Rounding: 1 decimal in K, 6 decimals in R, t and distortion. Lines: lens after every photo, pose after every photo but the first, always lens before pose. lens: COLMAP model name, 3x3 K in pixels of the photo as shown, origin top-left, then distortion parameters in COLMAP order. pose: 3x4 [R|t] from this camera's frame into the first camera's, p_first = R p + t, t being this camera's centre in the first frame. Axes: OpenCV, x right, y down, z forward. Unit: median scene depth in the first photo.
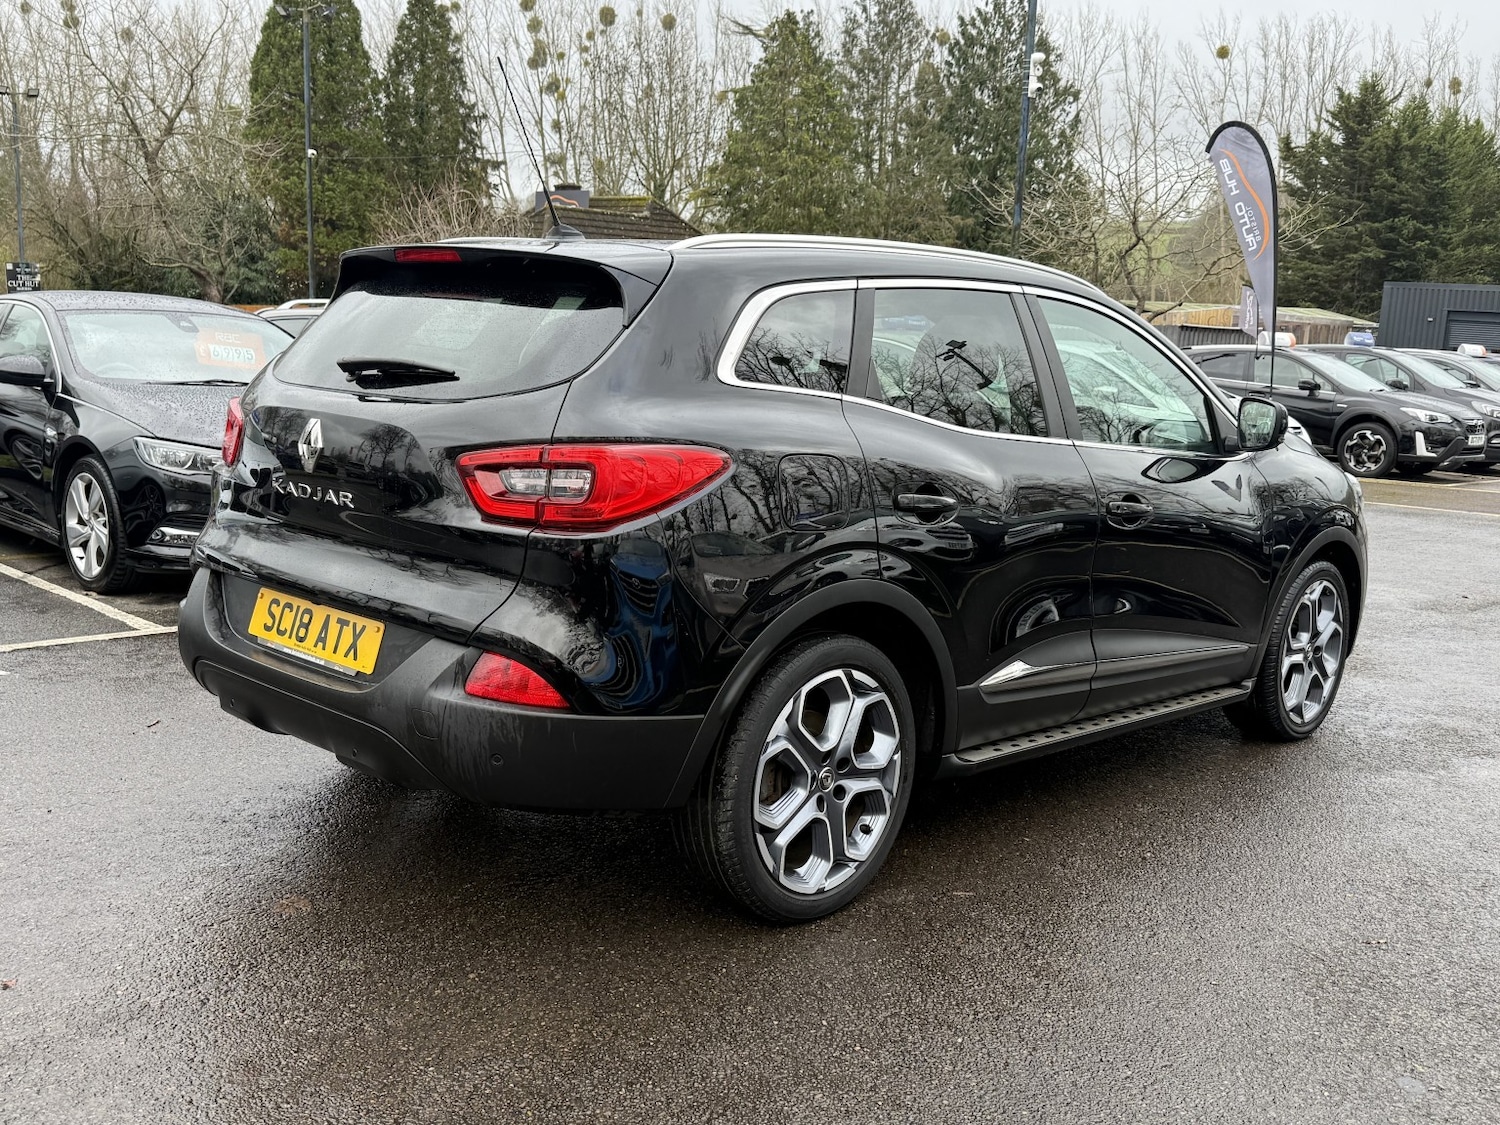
lens RADIAL K [[1414.6, 0, 754.0], [0, 1414.6, 565.7], [0, 0, 1]] dist [0.124400, -0.255466]
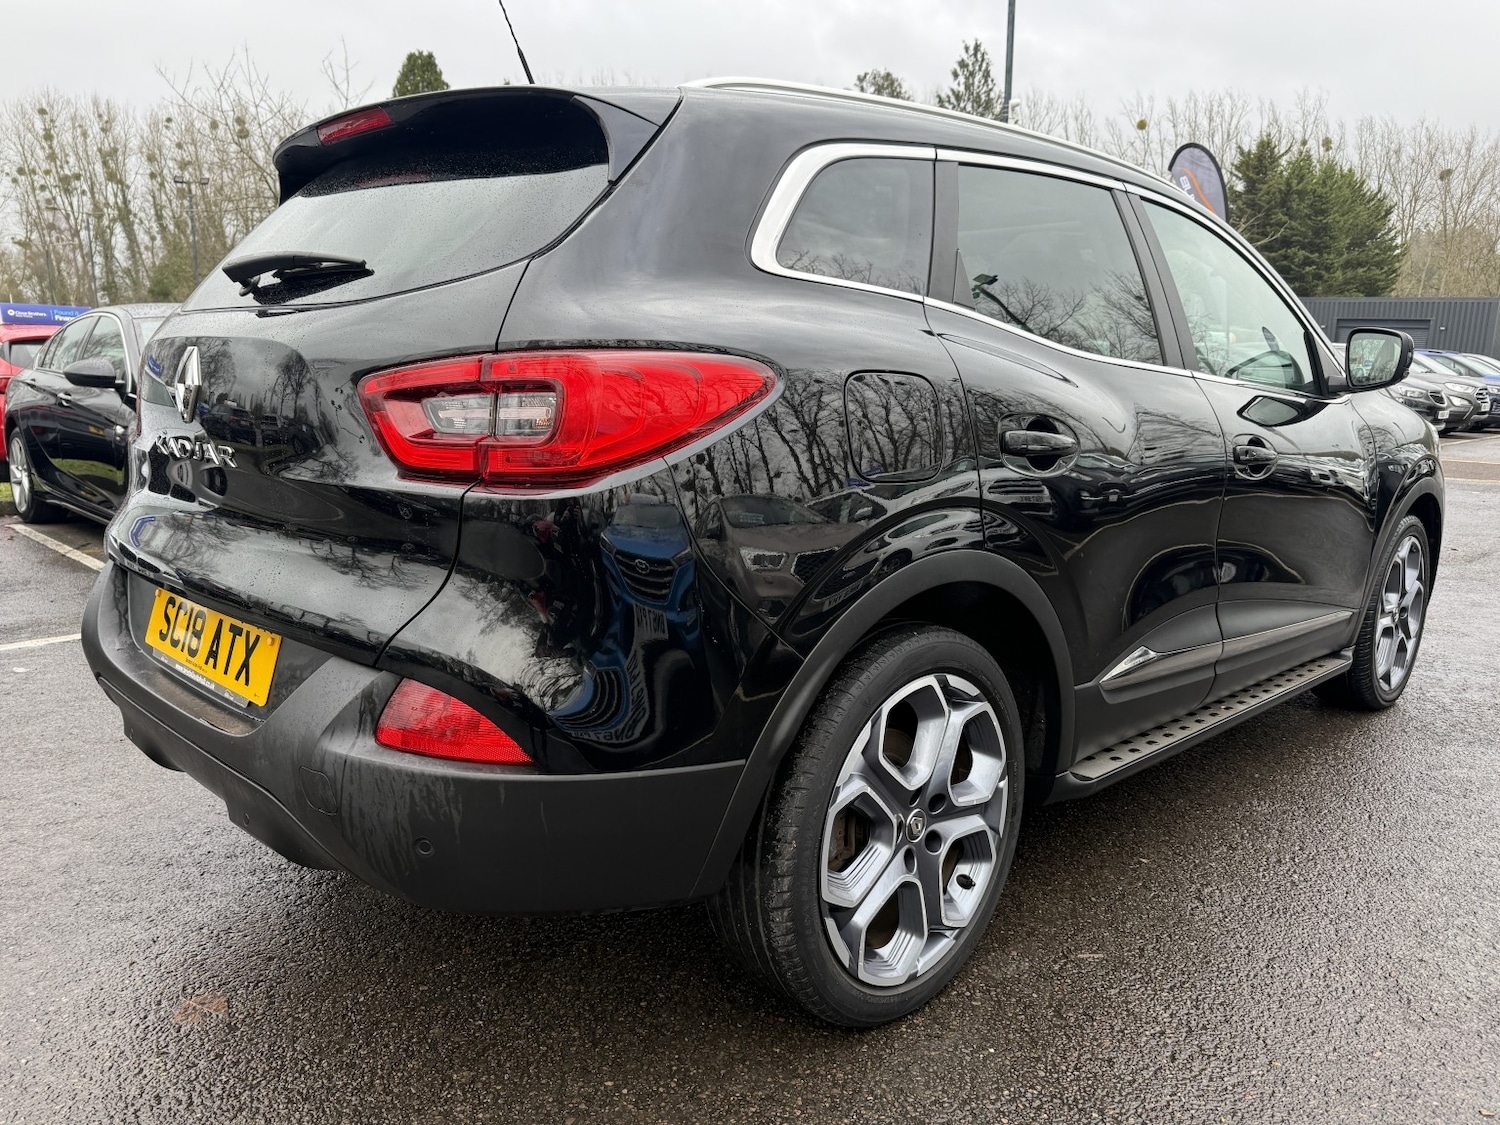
lens RADIAL K [[1100.0, 0, 753.6], [0, 1100.0, 567.2], [0, 0, 1]] dist [0.001331, -0.002801]
pose [[0.999231, -0.027100, -0.028327, -0.012158], [0.027789, 0.999321, 0.024204, 0.001832], [0.027652, -0.024972, 0.999306, 0.418030]]
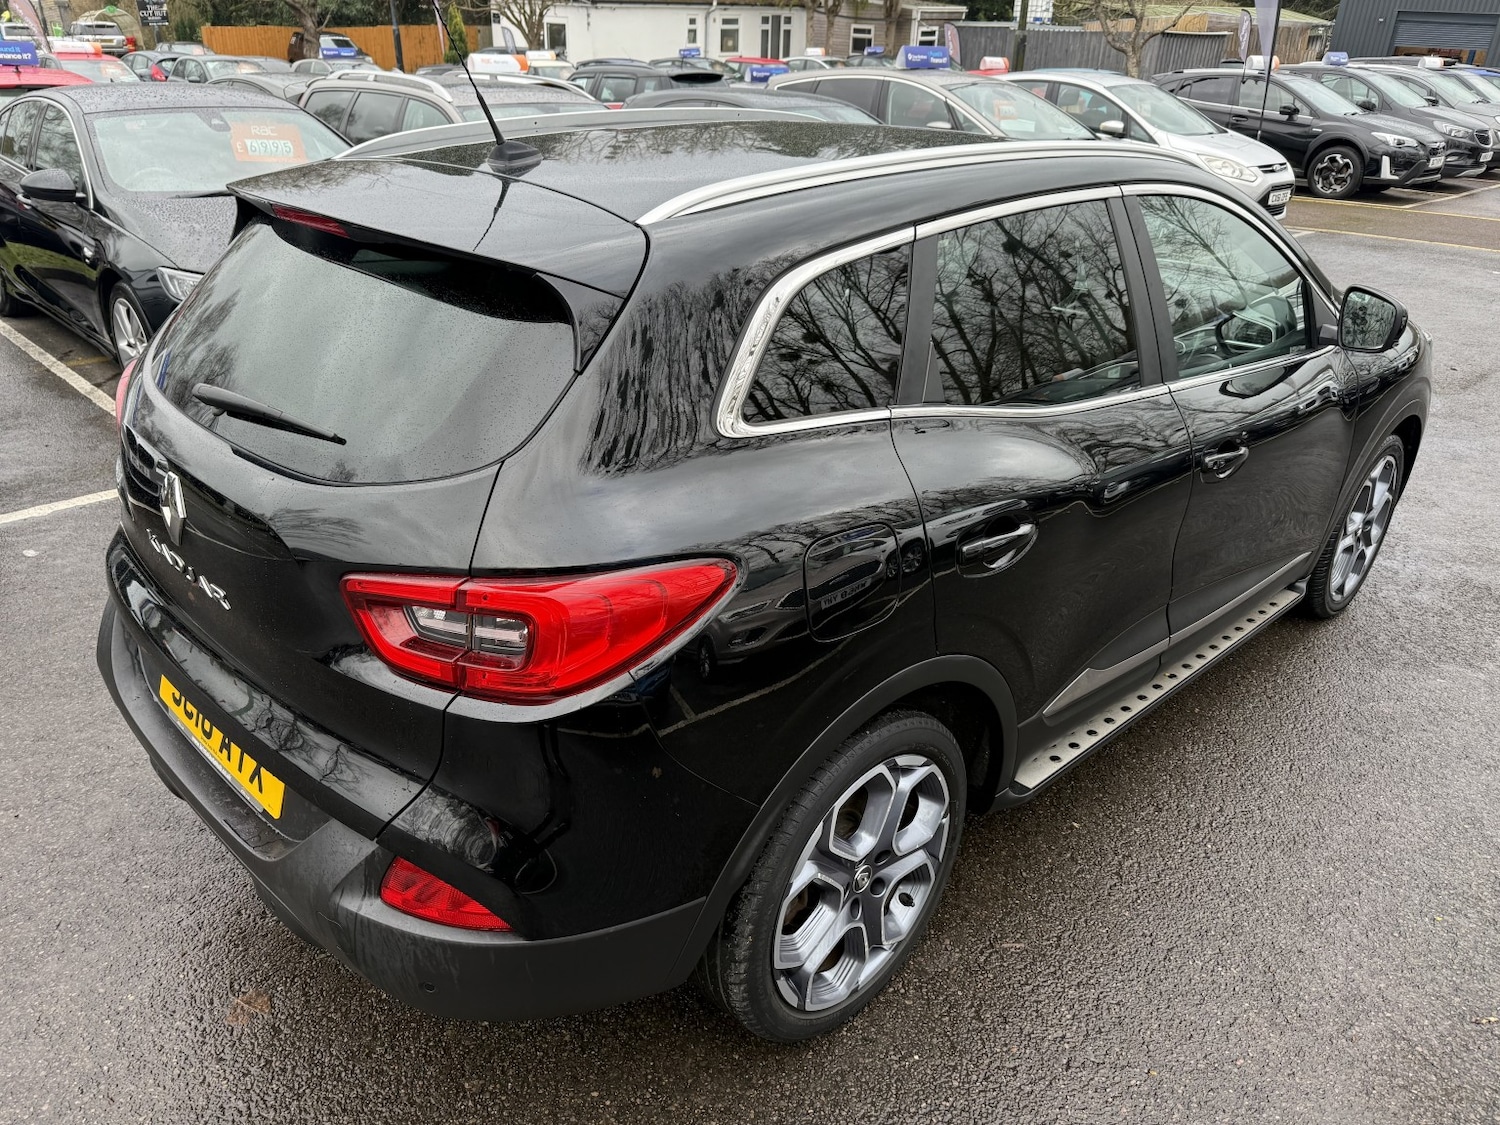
lens RADIAL K [[1100.0, 0, 753.6], [0, 1100.0, 567.2], [0, 0, 1]] dist [0.001331, -0.002801]
pose [[0.999501, -0.003266, -0.031426, 0.008018], [0.012161, 0.957782, 0.287239, -0.198107], [0.029161, -0.287477, 0.957343, 0.418491]]
